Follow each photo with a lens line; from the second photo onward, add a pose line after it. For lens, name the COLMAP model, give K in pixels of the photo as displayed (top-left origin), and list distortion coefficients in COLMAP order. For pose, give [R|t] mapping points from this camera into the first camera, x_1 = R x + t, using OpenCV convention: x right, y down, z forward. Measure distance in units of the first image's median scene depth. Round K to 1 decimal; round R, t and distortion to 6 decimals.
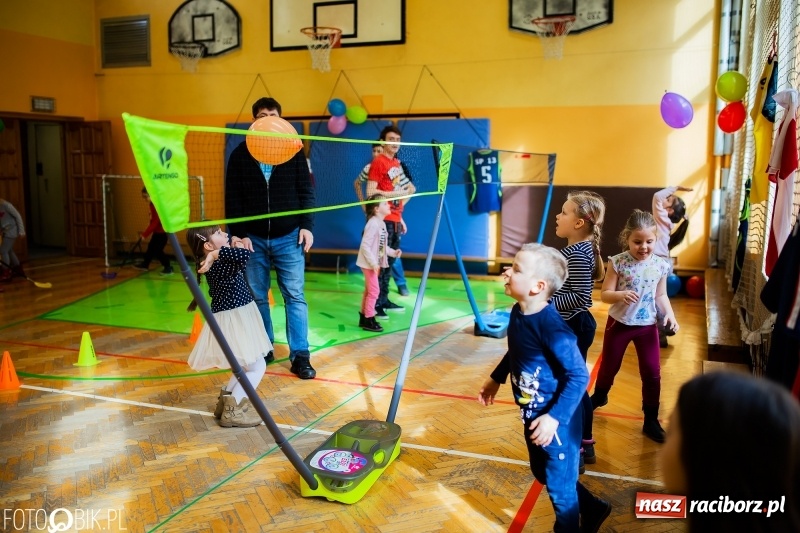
lens RADIAL K [[779.9, 0, 403.7], [0, 779.9, 266.8], [0, 0, 1]] dist [0.007522, 0.000000]
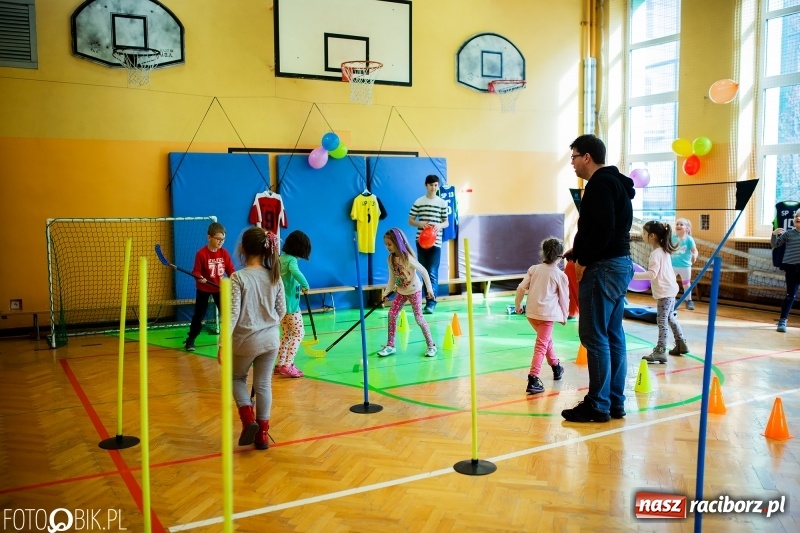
lens RADIAL K [[779.9, 0, 408.0], [0, 779.9, 265.9], [0, 0, 1]] dist [0.007522, 0.000000]
pose [[0.607233, -0.078964, 0.790590, -0.819070], [0.117487, 0.993034, 0.008945, -0.049190], [-0.785789, 0.087452, 0.612280, 0.351884]]
